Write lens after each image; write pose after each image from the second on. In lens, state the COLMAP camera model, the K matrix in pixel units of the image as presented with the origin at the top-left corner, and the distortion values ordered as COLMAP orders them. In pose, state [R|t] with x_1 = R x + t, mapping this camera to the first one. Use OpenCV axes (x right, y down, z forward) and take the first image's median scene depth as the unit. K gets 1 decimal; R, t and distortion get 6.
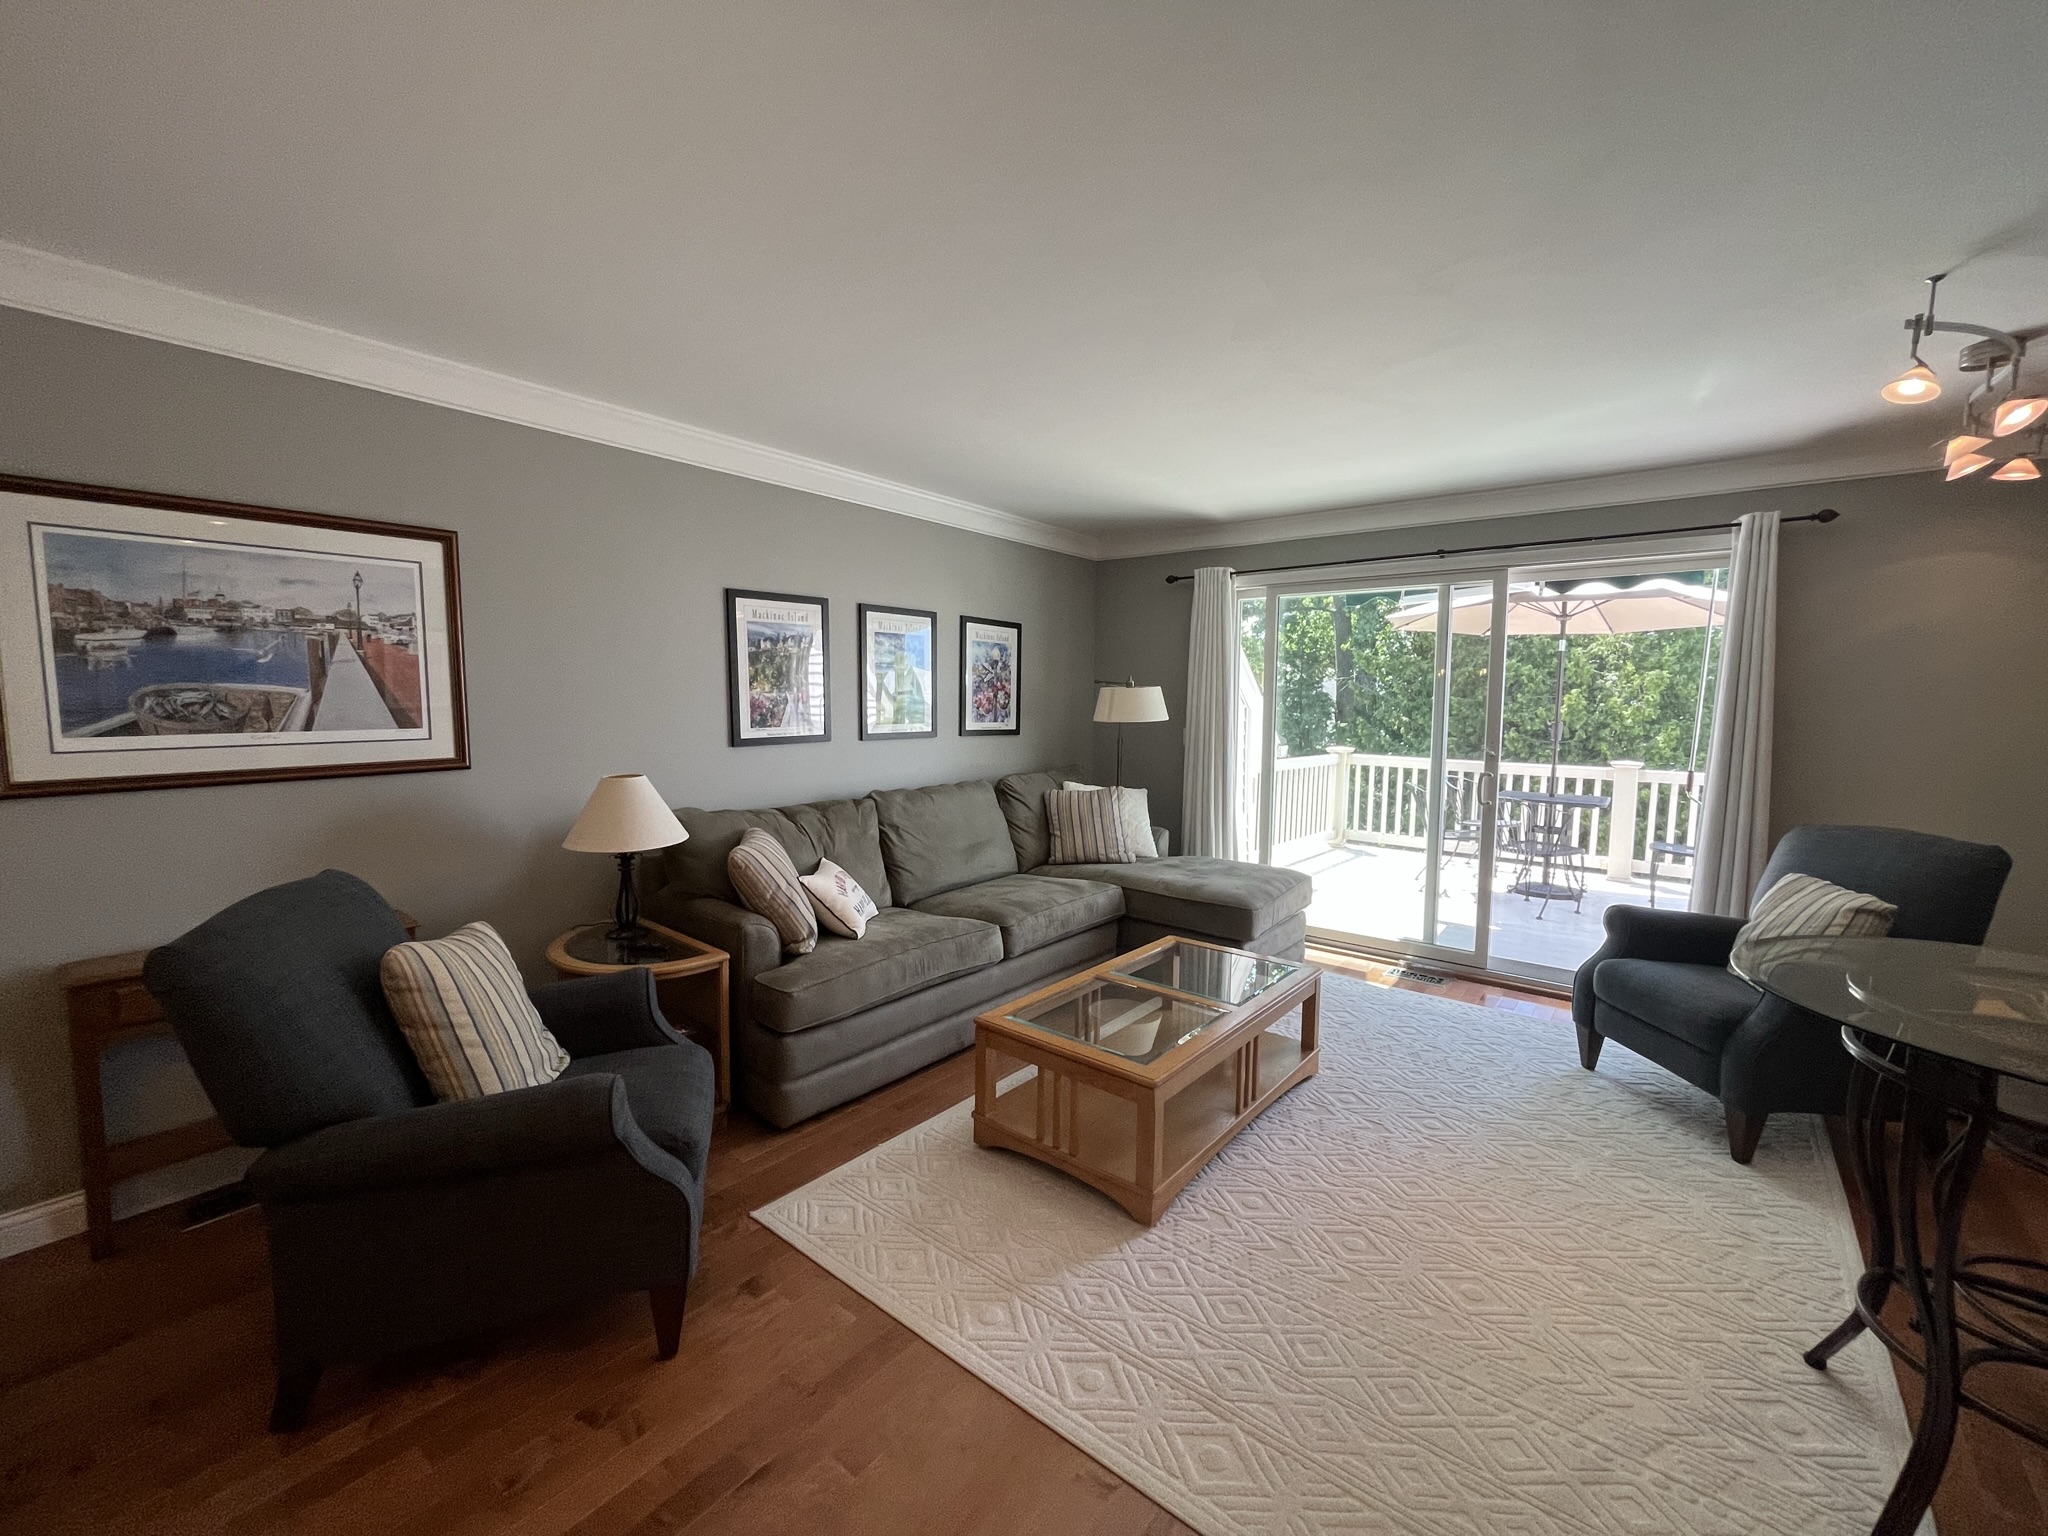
lens RADIAL K [[828.2, 0, 1030.5], [0, 828.2, 765.9], [0, 0, 1]] dist [-0.000037, -0.000463]
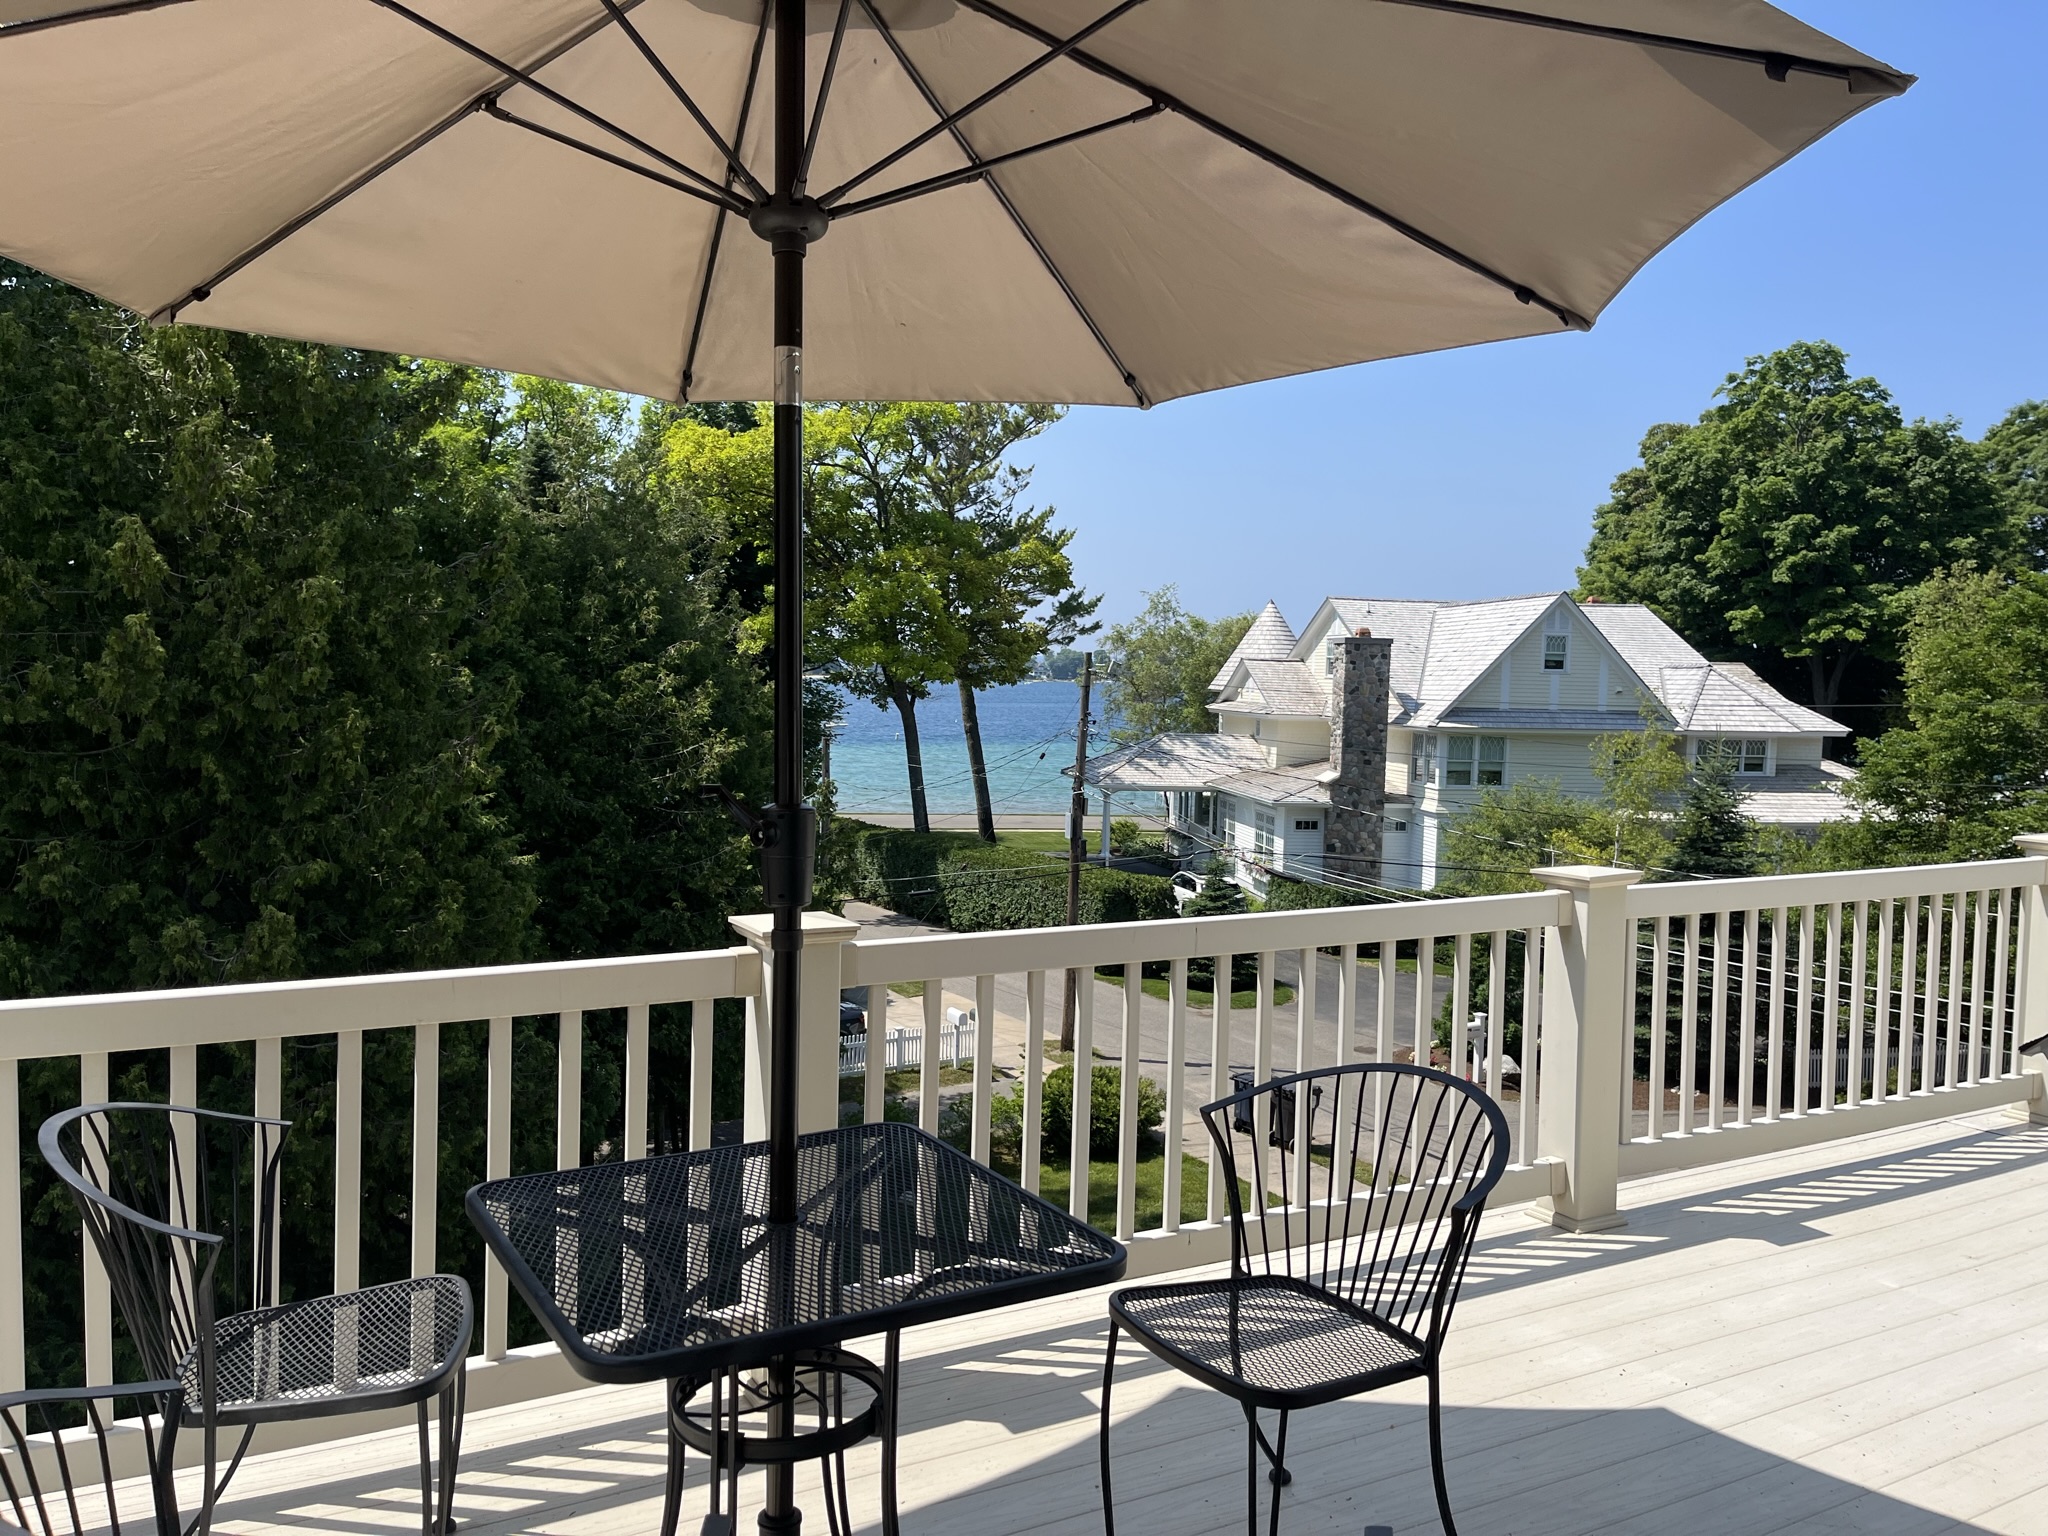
lens RADIAL K [[1533.2, 0, 1024.0], [0, 1533.2, 768.0], [0, 0, 1]] dist [0.035977, 0.000632]
pose [[0.375627, -0.061590, 0.924722, 0.461461], [0.056225, 0.997466, 0.043596, -0.098618], [-0.925064, 0.035617, 0.378138, 1.116572]]
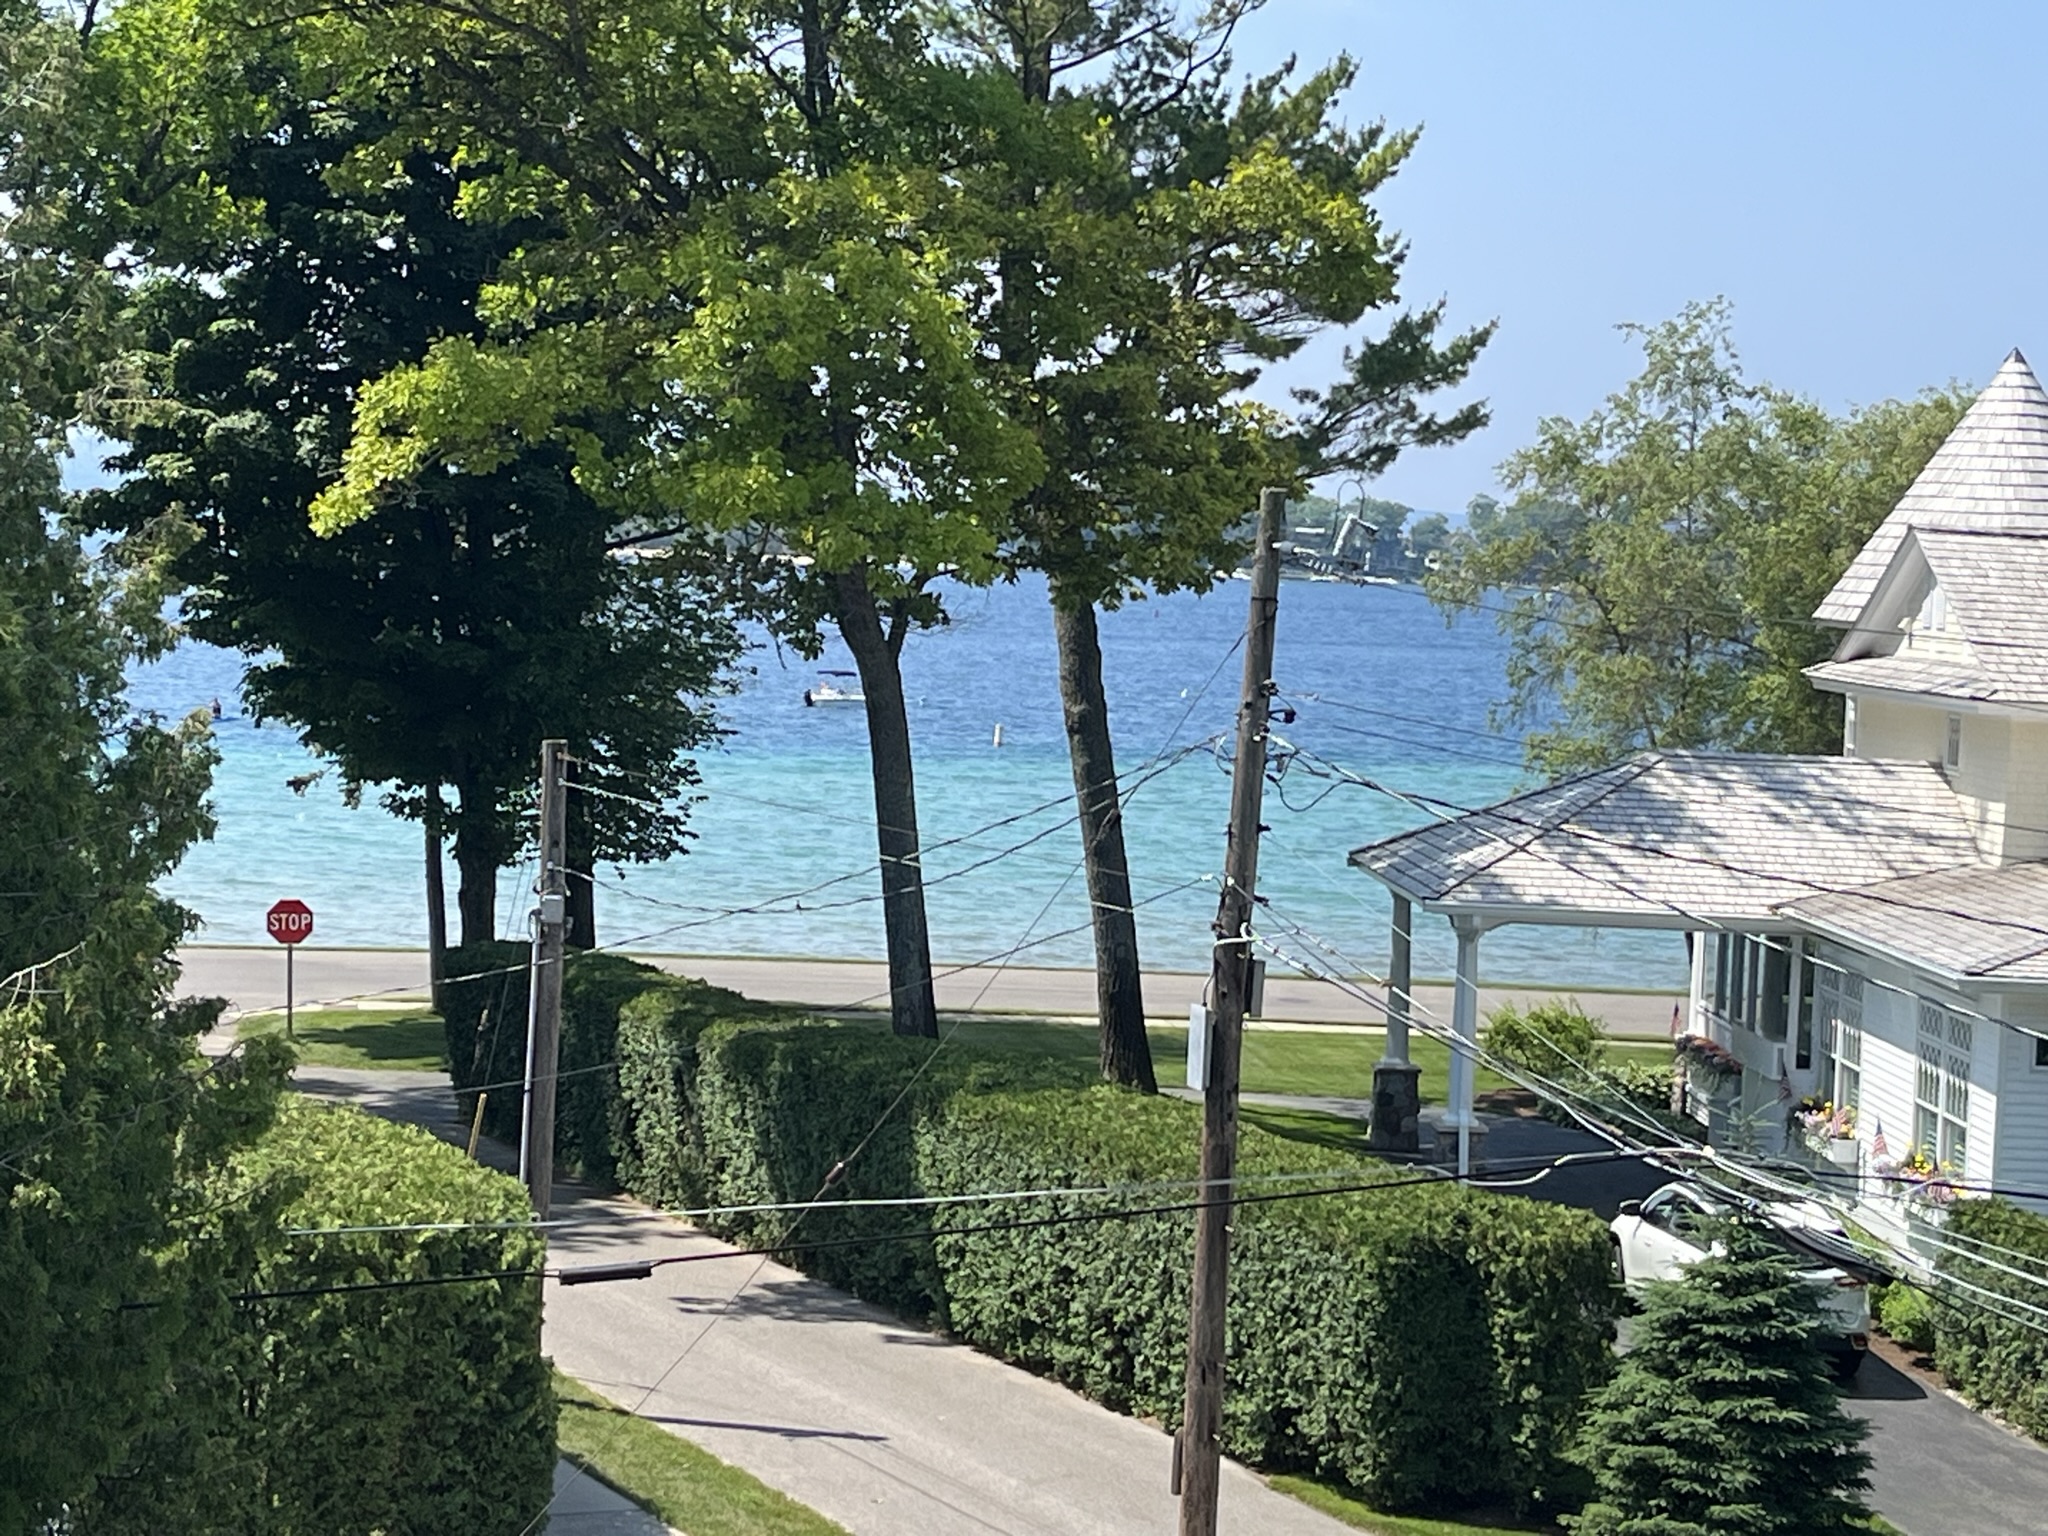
lens RADIAL K [[4194.4, 0, 1024.0], [0, 4194.4, 768.0], [0, 0, 1]] dist [0.019437, 0.114811]
pose [[0.474155, -0.038945, 0.879579, 1.656817], [0.033386, 0.999098, 0.026239, -0.078046], [-0.879808, 0.016924, 0.475028, 0.990121]]
